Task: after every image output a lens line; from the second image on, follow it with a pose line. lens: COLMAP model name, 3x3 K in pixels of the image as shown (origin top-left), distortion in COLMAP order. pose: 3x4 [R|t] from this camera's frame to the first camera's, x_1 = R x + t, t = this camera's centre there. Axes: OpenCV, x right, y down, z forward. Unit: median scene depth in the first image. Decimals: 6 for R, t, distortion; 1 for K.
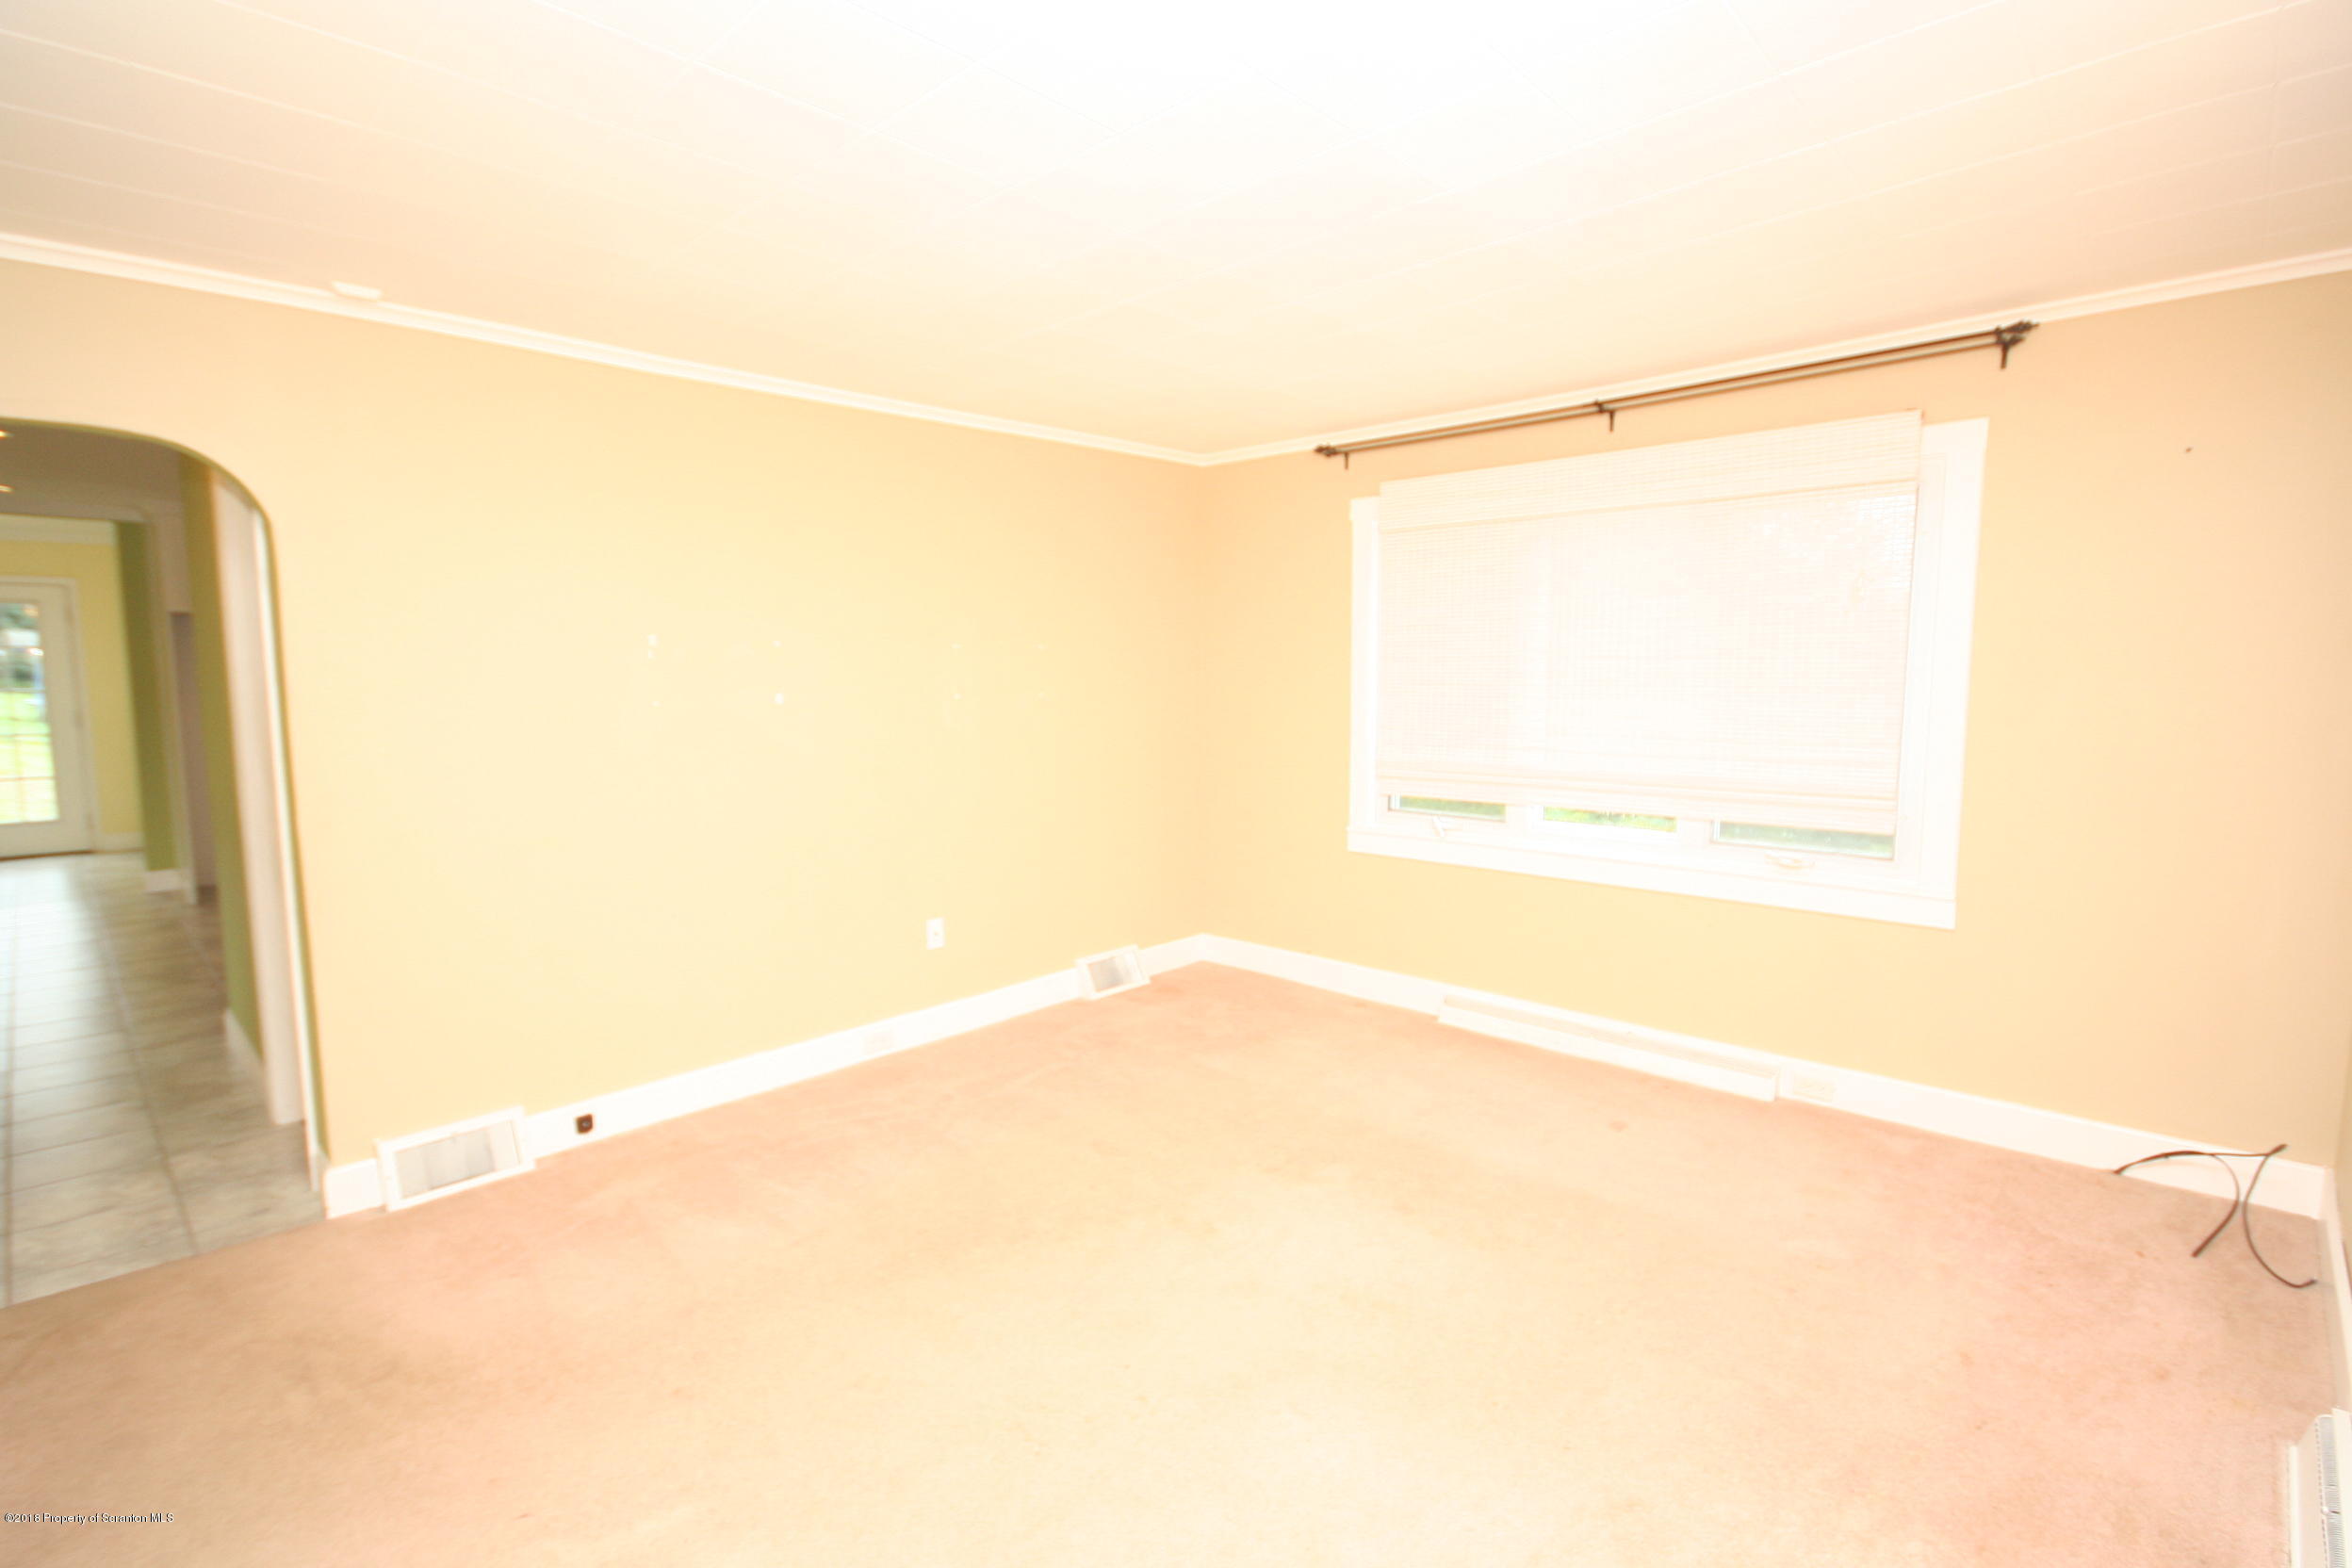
lens RADIAL K [[1114.7, 0, 1199.6], [0, 1114.7, 794.4], [0, 0, 1]] dist [-0.002210, -0.000115]
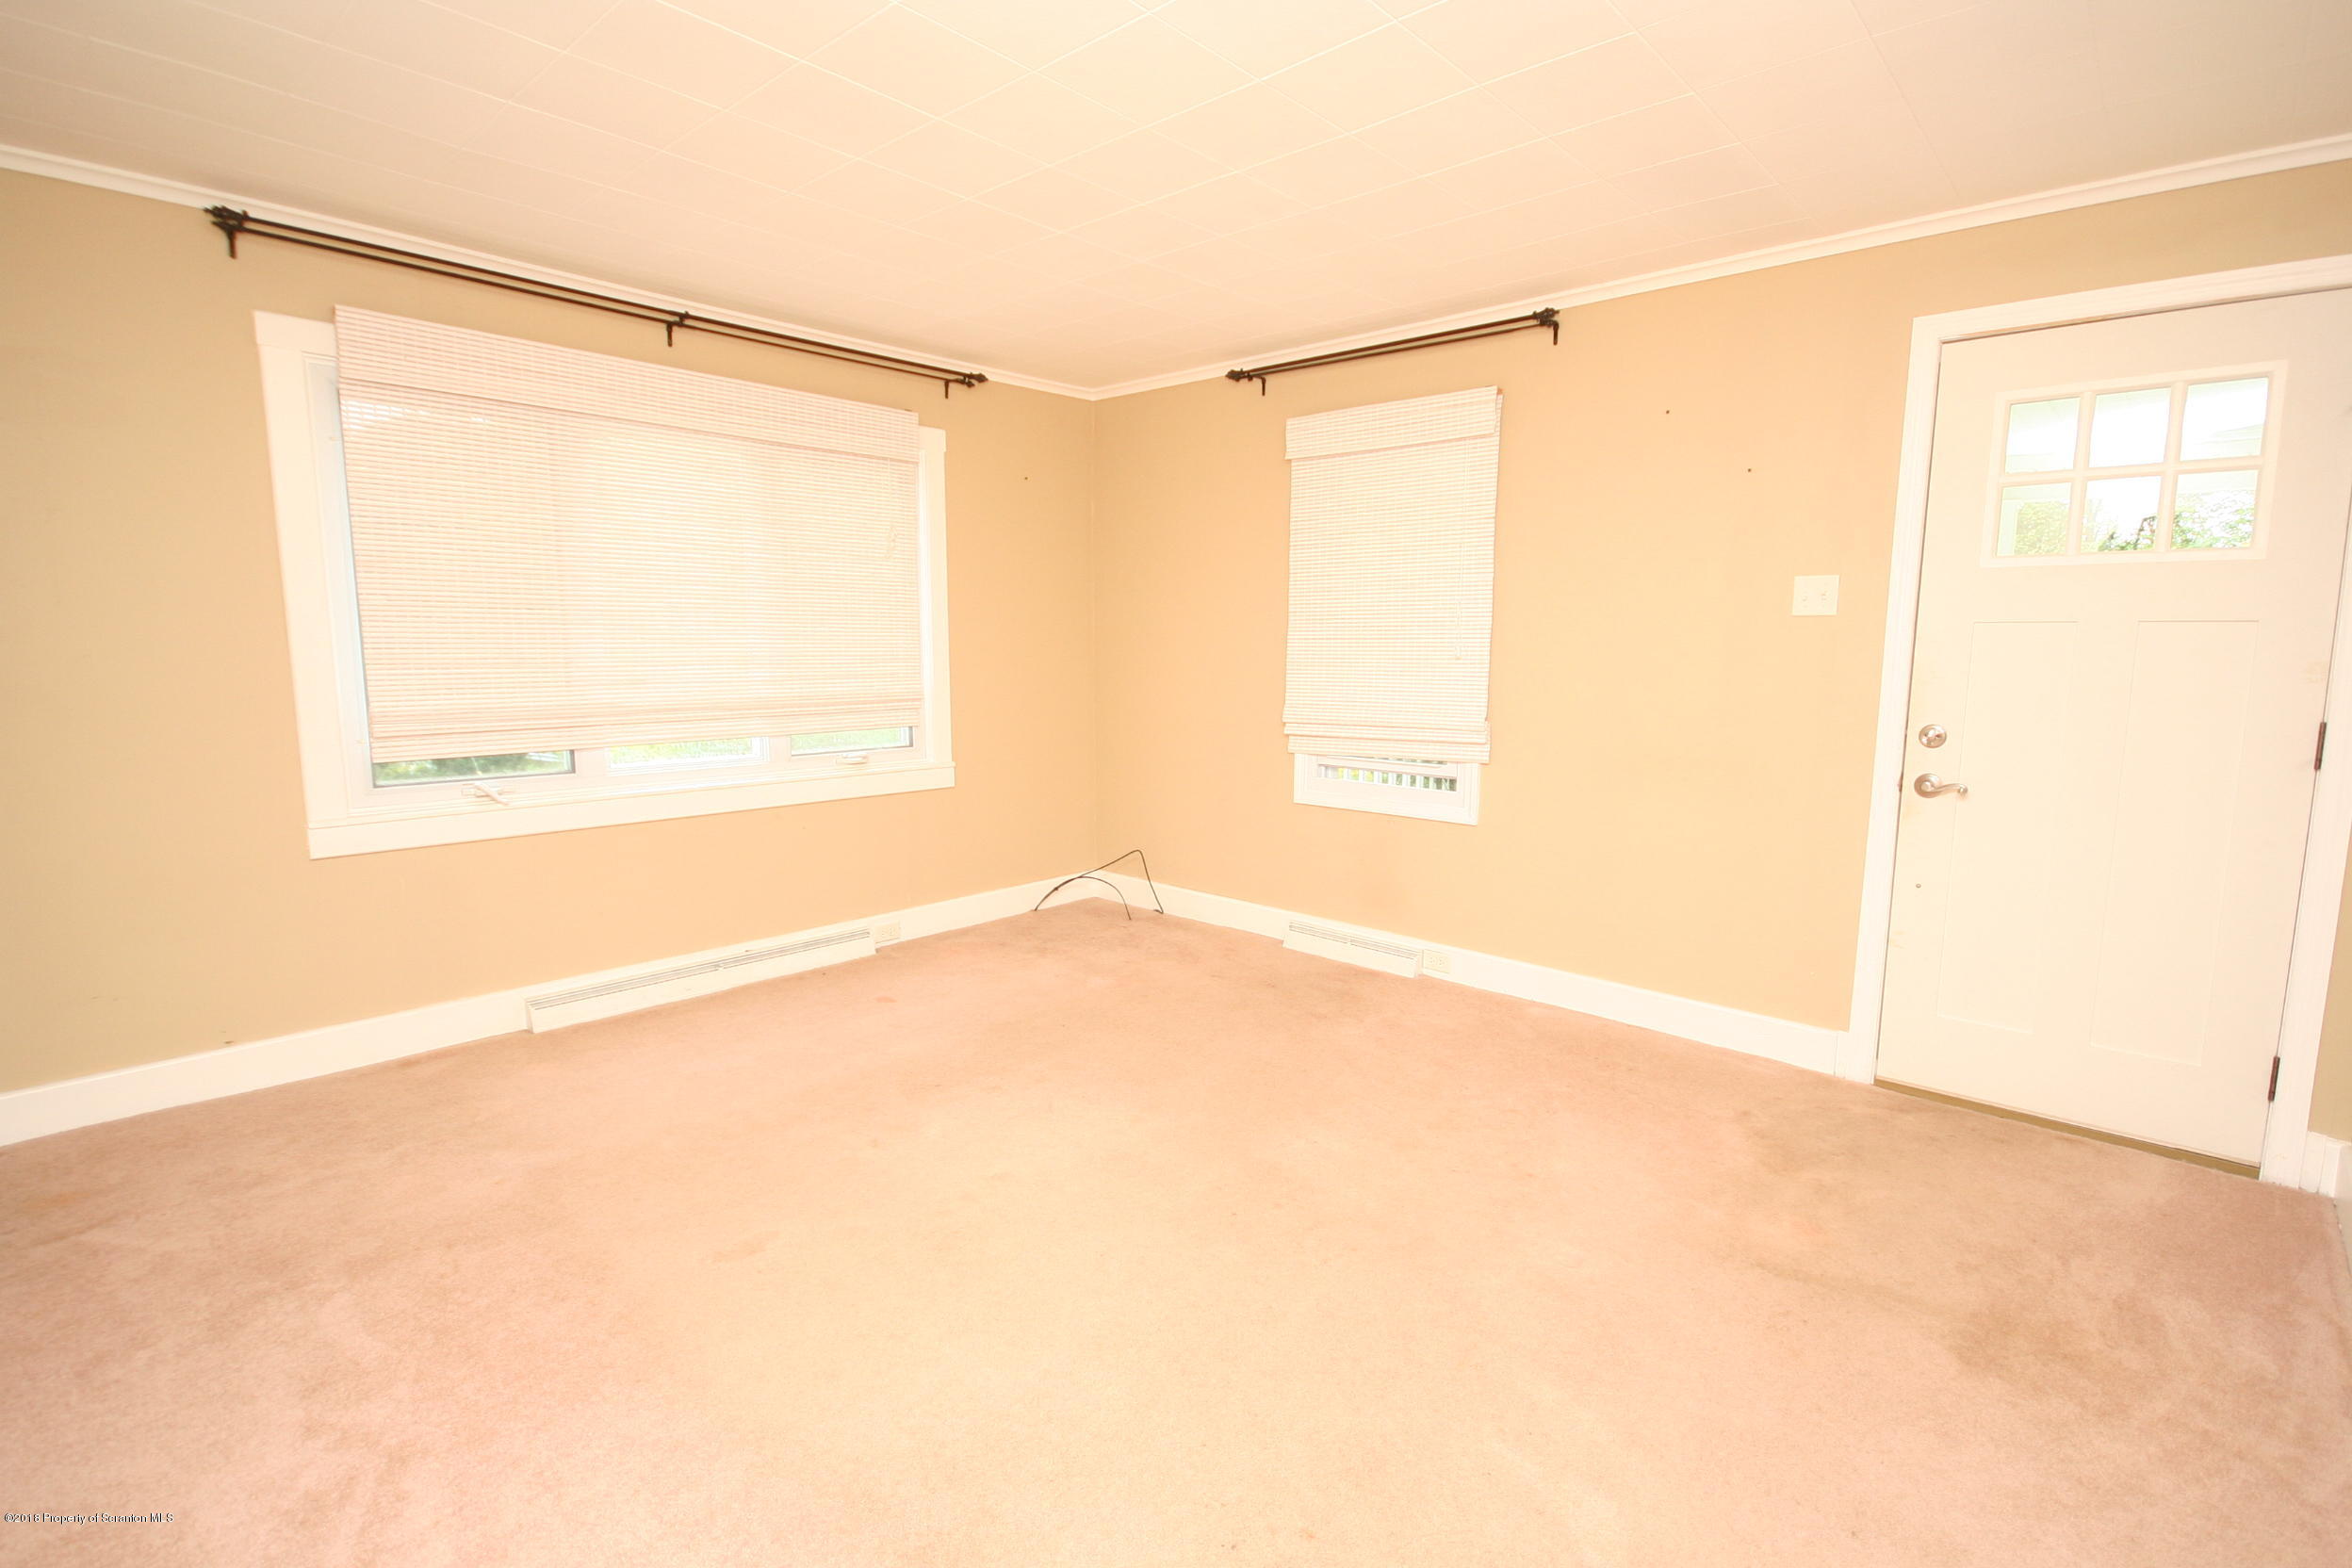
lens RADIAL K [[1114.7, 0, 1199.6], [0, 1114.7, 794.4], [0, 0, 1]] dist [-0.002210, -0.000115]
pose [[-0.024385, -0.134628, 0.990596, -0.646888], [0.101432, 0.985444, 0.136425, -0.028300], [-0.994544, 0.103805, -0.010374, 0.592469]]
